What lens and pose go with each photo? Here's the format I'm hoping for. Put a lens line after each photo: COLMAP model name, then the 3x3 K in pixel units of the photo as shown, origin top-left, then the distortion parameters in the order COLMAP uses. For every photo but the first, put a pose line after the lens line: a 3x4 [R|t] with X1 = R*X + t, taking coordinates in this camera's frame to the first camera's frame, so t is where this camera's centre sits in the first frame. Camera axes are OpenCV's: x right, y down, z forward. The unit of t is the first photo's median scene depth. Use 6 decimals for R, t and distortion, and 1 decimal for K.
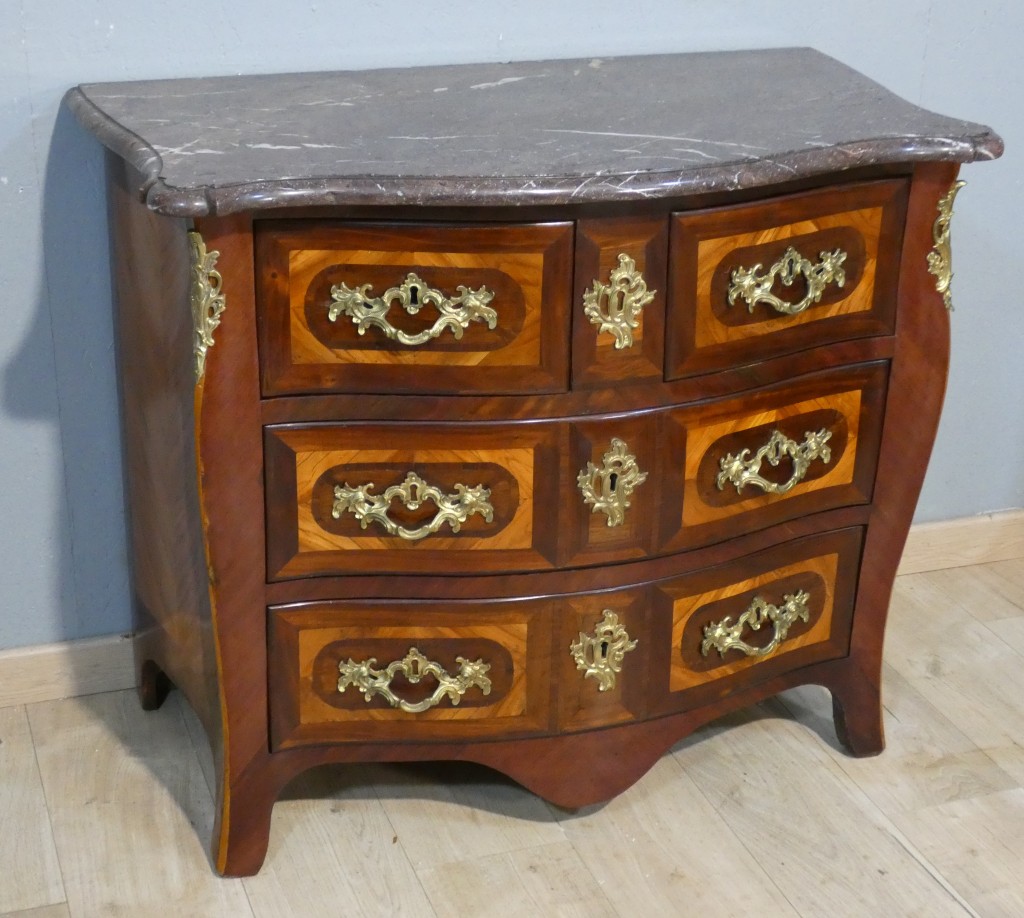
lens RADIAL K [[1824.7, 0, 472.8], [0, 1824.7, 483.6], [0, 0, 1]] dist [0.180982, -0.835123]
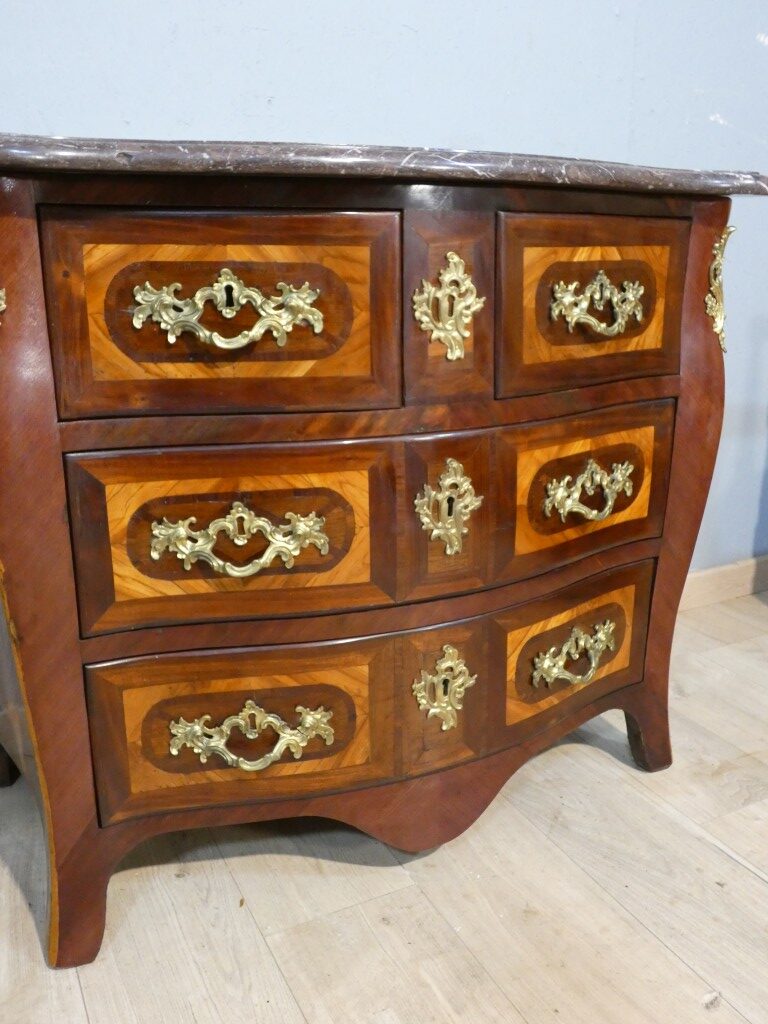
lens RADIAL K [[905.1, 0, 387.2], [0, 905.1, 519.1], [0, 0, 1]] dist [-0.005483, -0.015321]
pose [[0.990008, -0.056270, 0.129294, -0.018165], [0.072627, 0.989432, -0.125498, 0.063708], [-0.120866, 0.133635, 0.983633, 0.543423]]
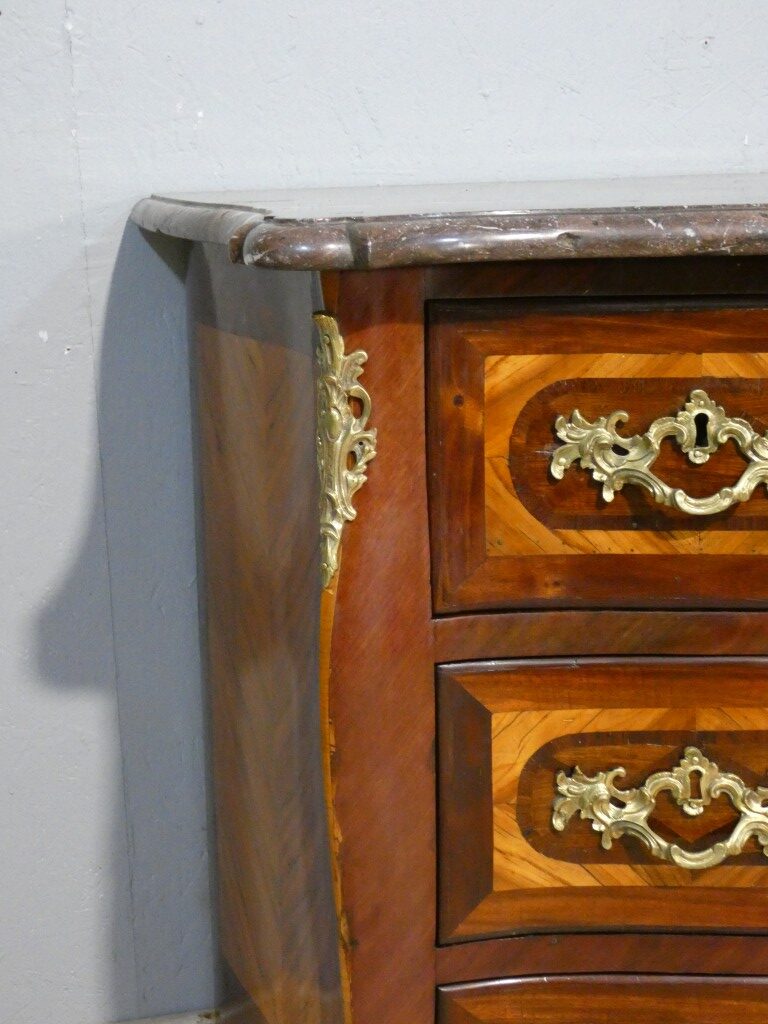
lens RADIAL K [[1605.3, 0, 384.0], [0, 1605.3, 512.0], [0, 0, 1]] dist [0.056248, -0.235660]
pose [[0.995810, -0.018792, -0.089494, -0.082542], [0.001393, 0.981662, -0.190625, 0.017040], [0.091435, 0.189702, 0.977575, 0.481673]]
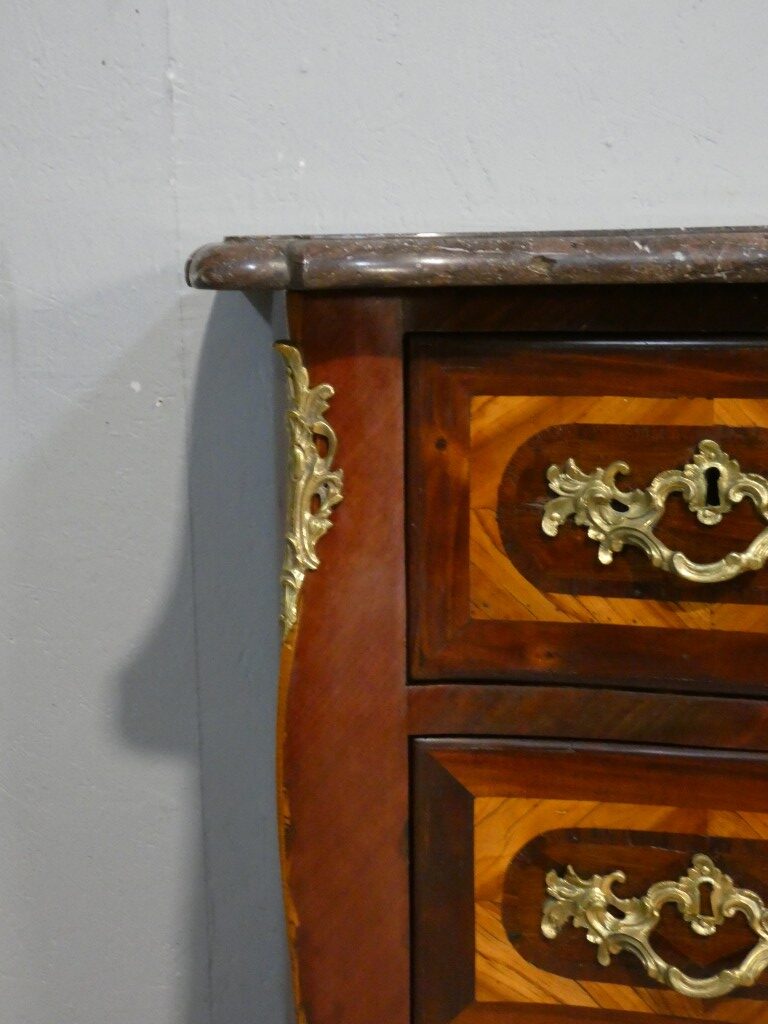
lens RADIAL K [[1605.3, 0, 384.0], [0, 1605.3, 512.0], [0, 0, 1]] dist [0.056248, -0.235660]
pose [[0.952611, 0.014864, -0.303829, 0.015263], [-0.093546, 0.964719, -0.246103, 0.019158], [0.289451, 0.262862, 0.920392, 0.546544]]
